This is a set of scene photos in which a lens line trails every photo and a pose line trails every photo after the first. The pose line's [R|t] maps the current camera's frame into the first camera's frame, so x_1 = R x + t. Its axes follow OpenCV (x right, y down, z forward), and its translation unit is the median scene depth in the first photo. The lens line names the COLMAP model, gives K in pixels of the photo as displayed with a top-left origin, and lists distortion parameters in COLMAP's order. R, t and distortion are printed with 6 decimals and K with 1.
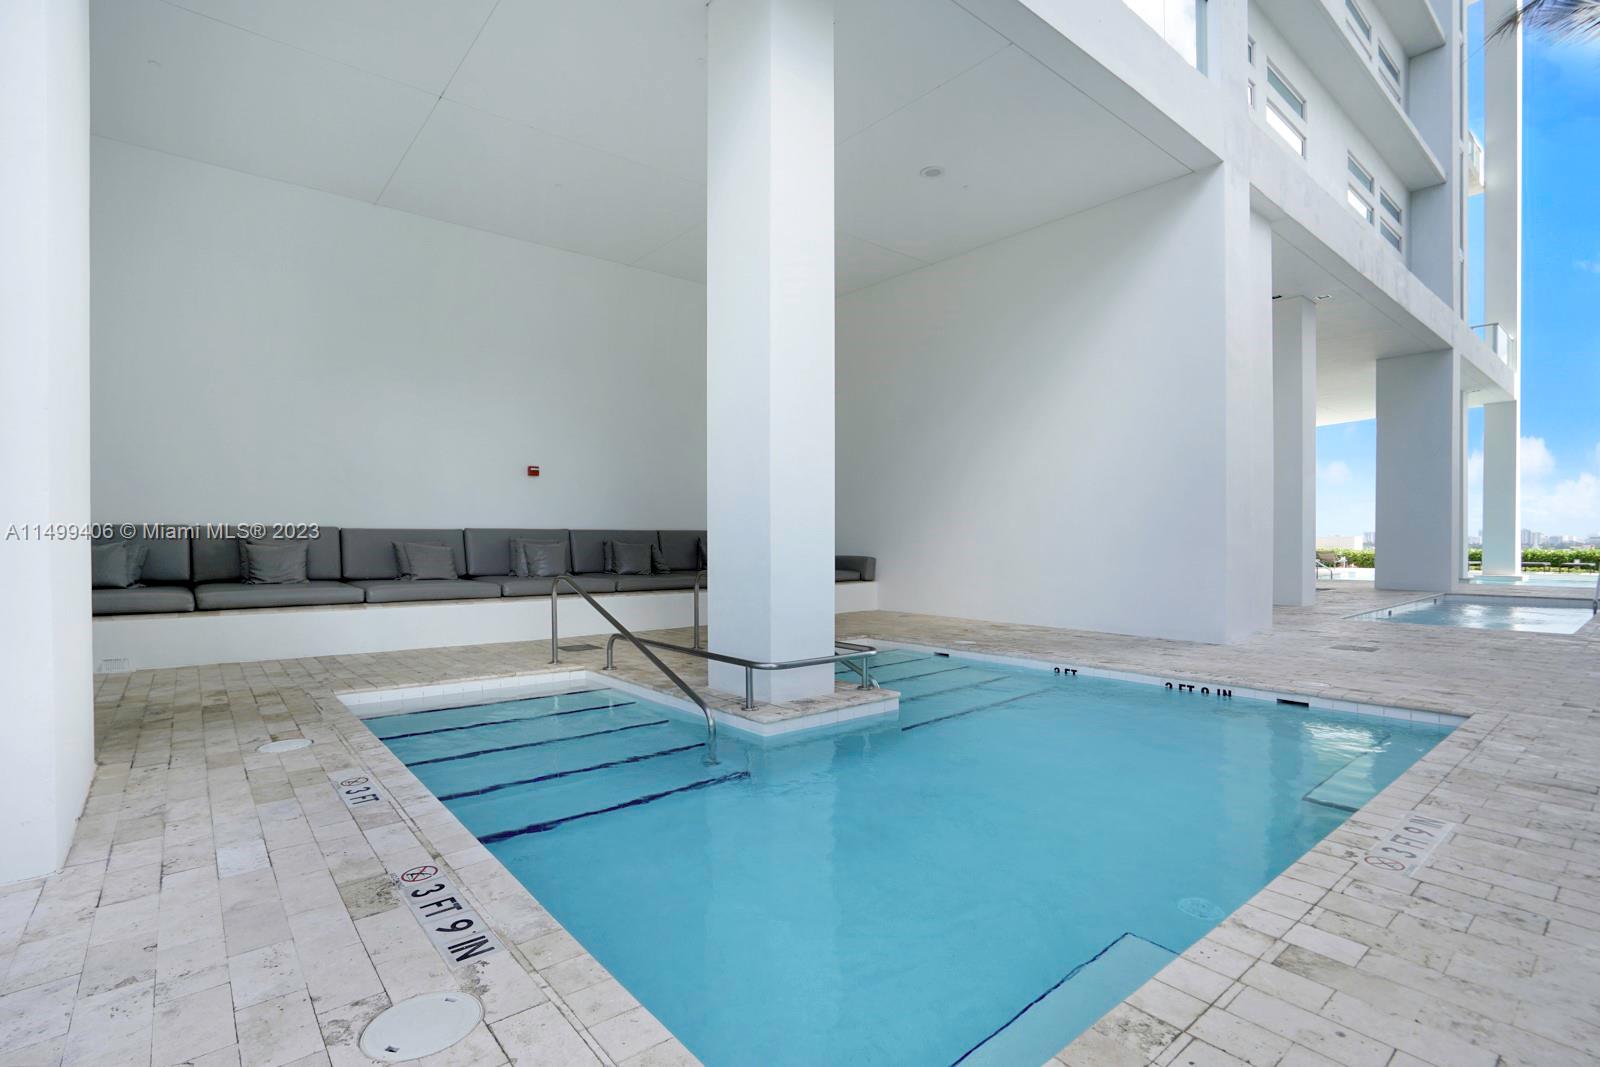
lens RADIAL K [[754.5, 0, 794.5], [0, 754.5, 551.2], [0, 0, 1]] dist [-0.057256, 0.024382]
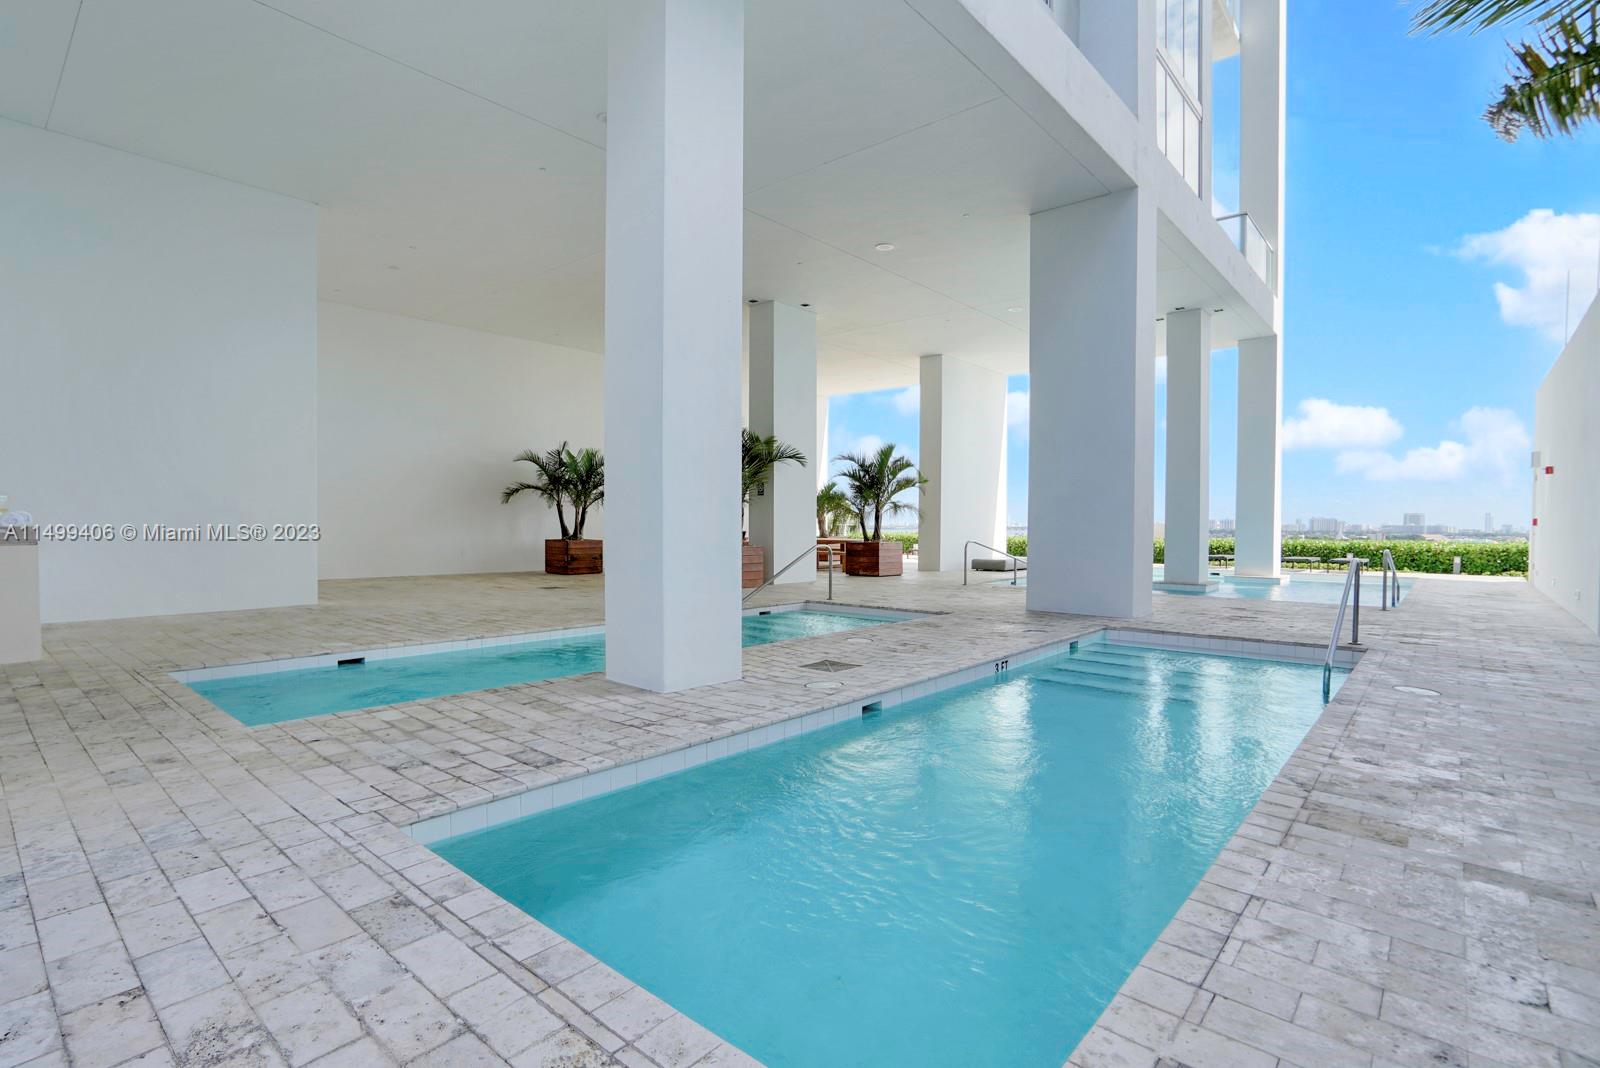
lens RADIAL K [[754.5, 0, 794.5], [0, 754.5, 551.7], [0, 0, 1]] dist [-0.057256, 0.024382]
pose [[0.989655, 0.002951, 0.143436, 0.417127], [-0.004261, 0.999952, 0.008824, 0.005462], [-0.143403, -0.009344, 0.989620, 0.348794]]
